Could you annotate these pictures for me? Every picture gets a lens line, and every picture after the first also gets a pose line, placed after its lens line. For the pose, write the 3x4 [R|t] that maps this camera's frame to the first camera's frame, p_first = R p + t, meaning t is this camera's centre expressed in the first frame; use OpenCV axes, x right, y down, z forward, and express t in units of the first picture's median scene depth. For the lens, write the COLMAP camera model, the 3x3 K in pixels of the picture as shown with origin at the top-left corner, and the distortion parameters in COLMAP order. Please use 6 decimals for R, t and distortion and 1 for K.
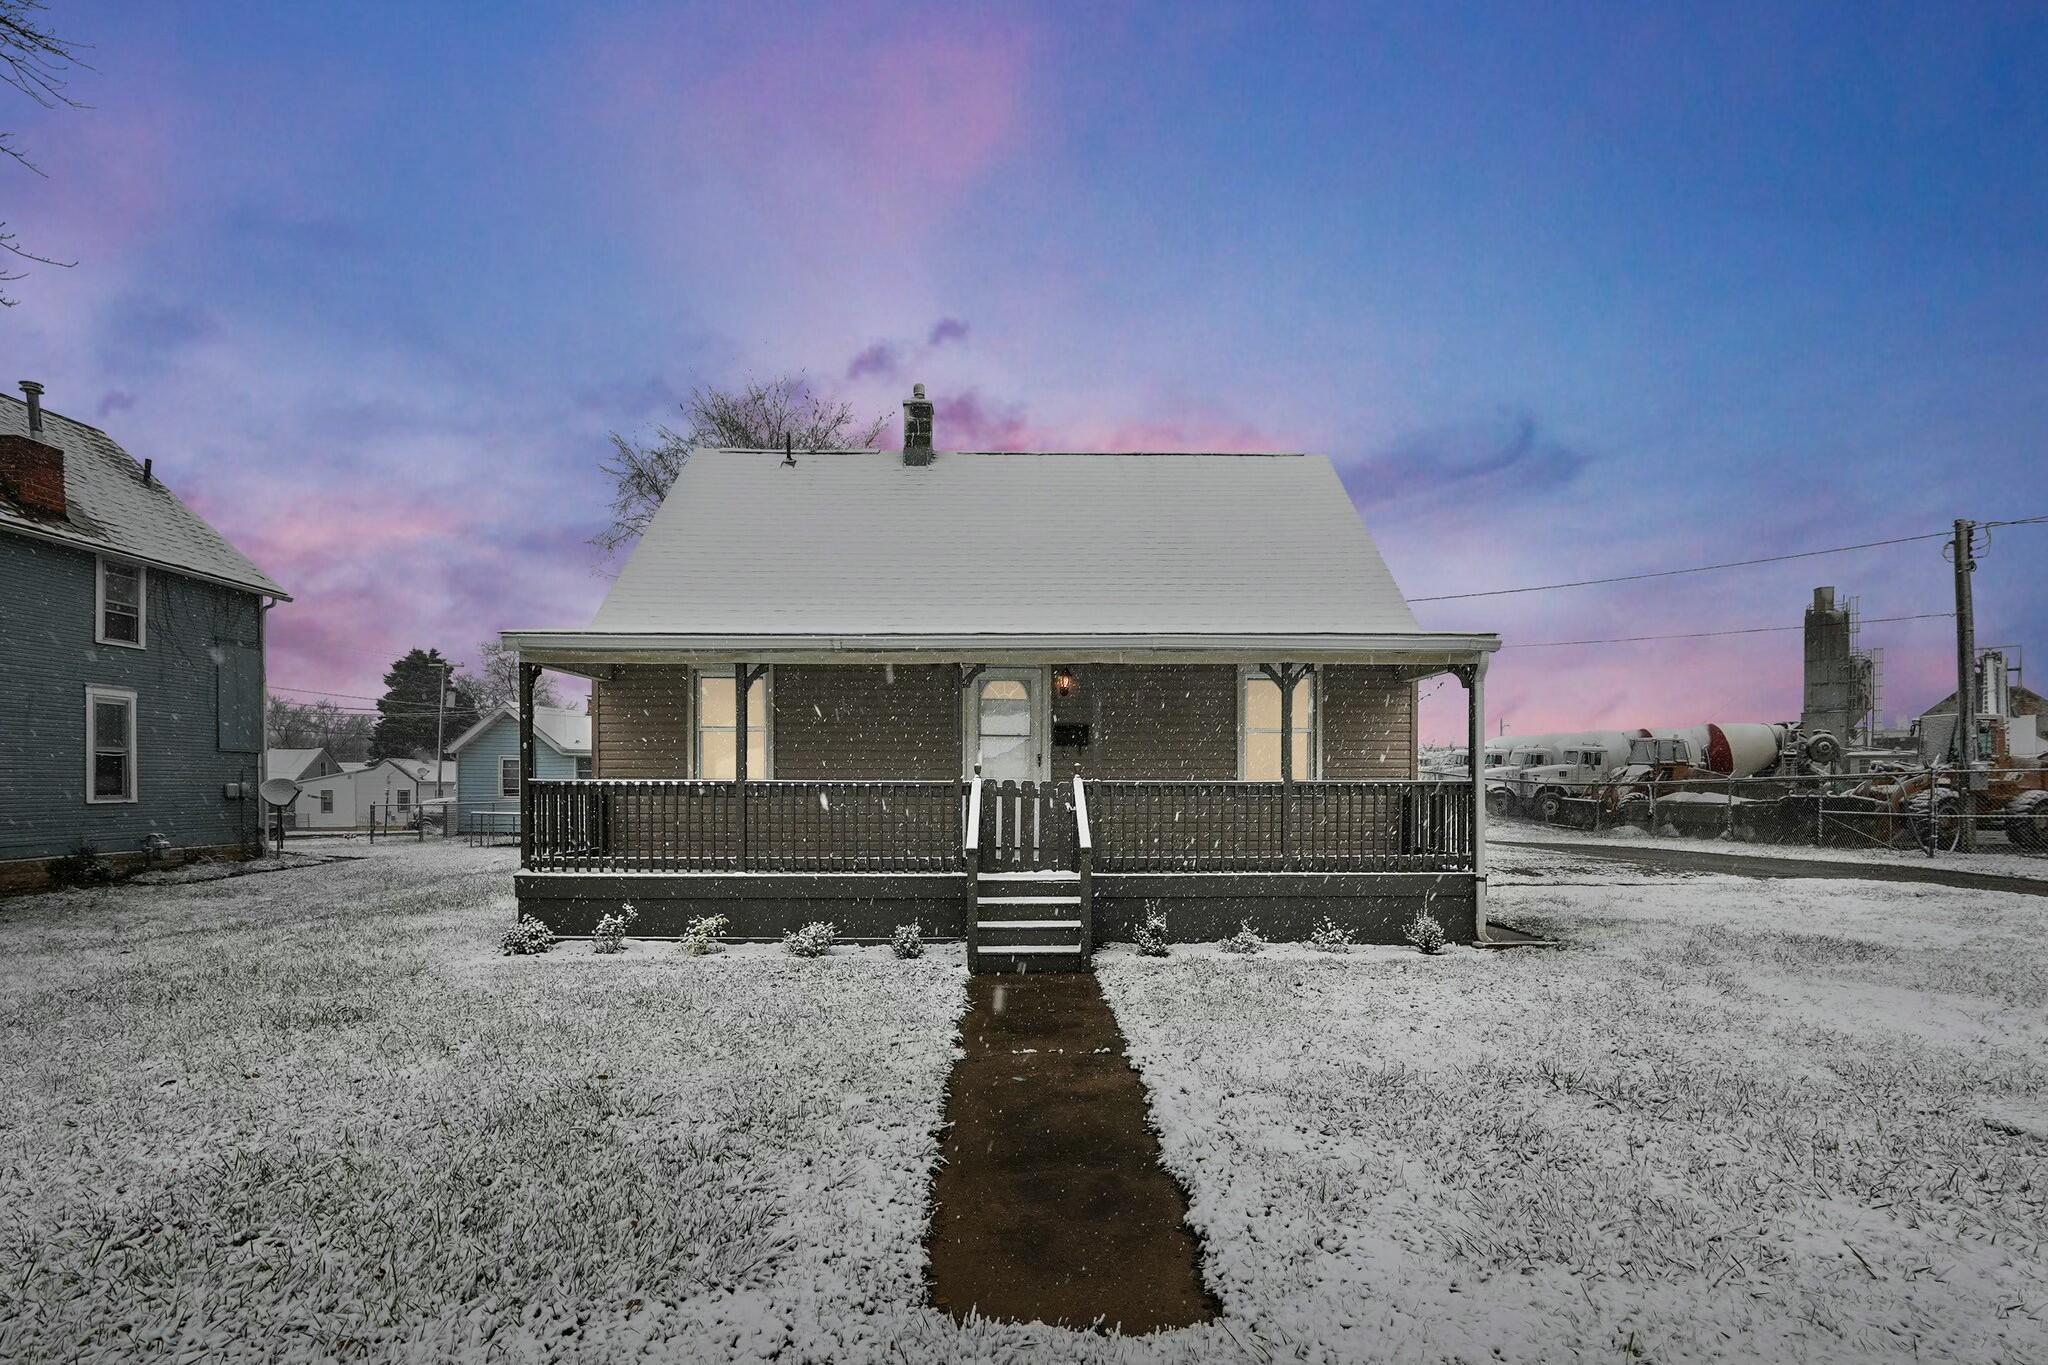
lens RADIAL K [[1024.9, 0, 1024.2], [0, 1024.9, 763.7], [0, 0, 1]] dist [-0.001224, 0.000014]
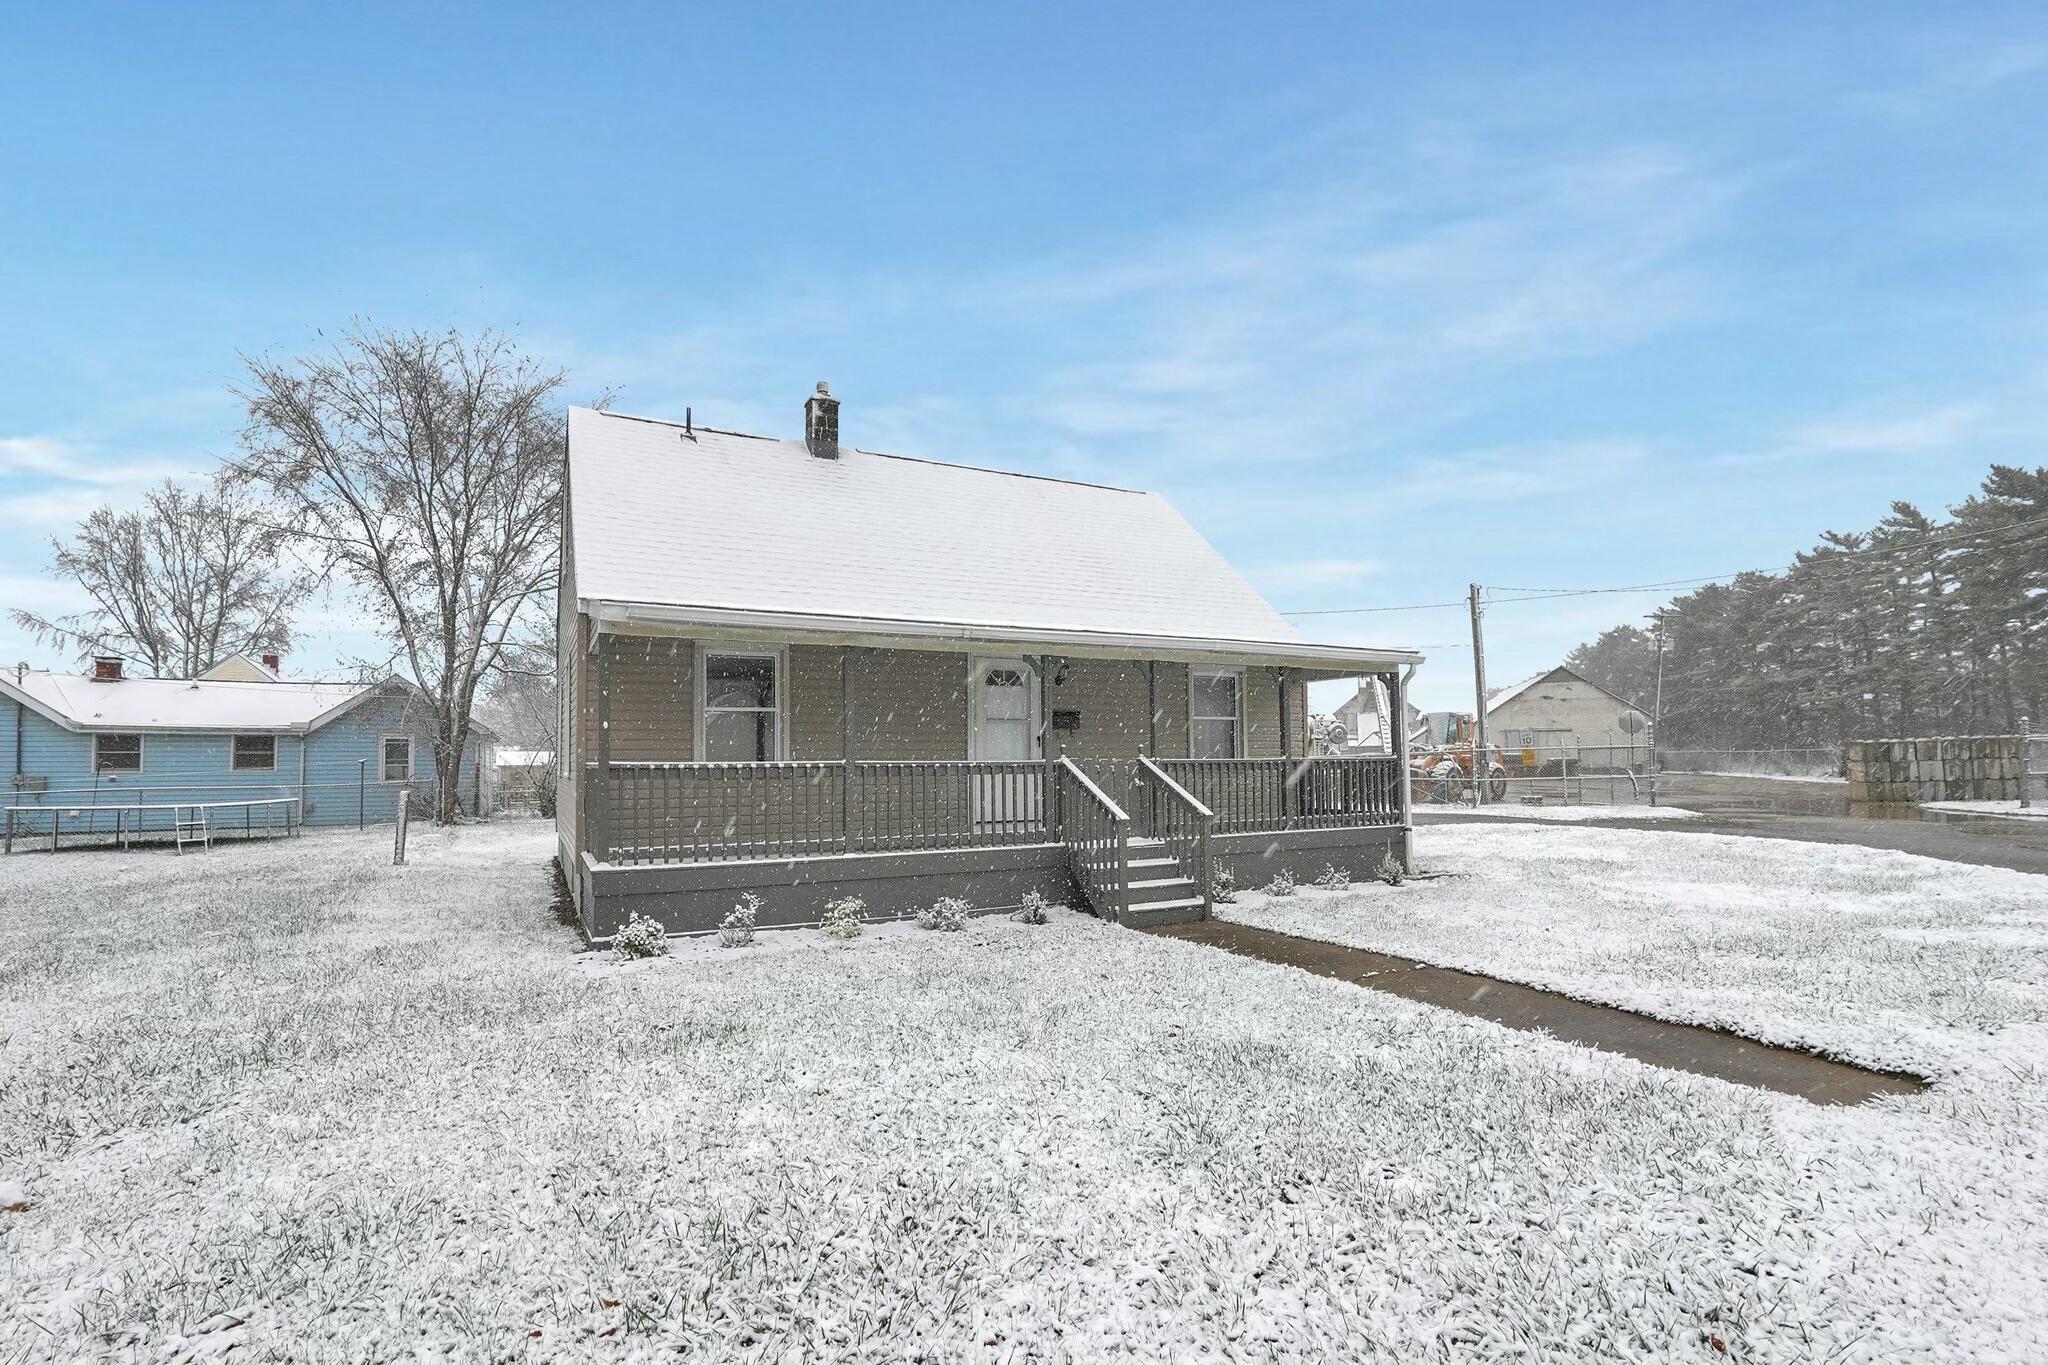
lens RADIAL K [[974.5, 0, 1033.9], [0, 974.5, 676.1], [0, 0, 1]] dist [0.000819, 0.000363]
pose [[0.883463, 0.032871, 0.467346, -0.527886], [0.000135, 0.997518, -0.070416, -0.000190], [-0.468500, 0.062273, 0.881266, 0.060588]]
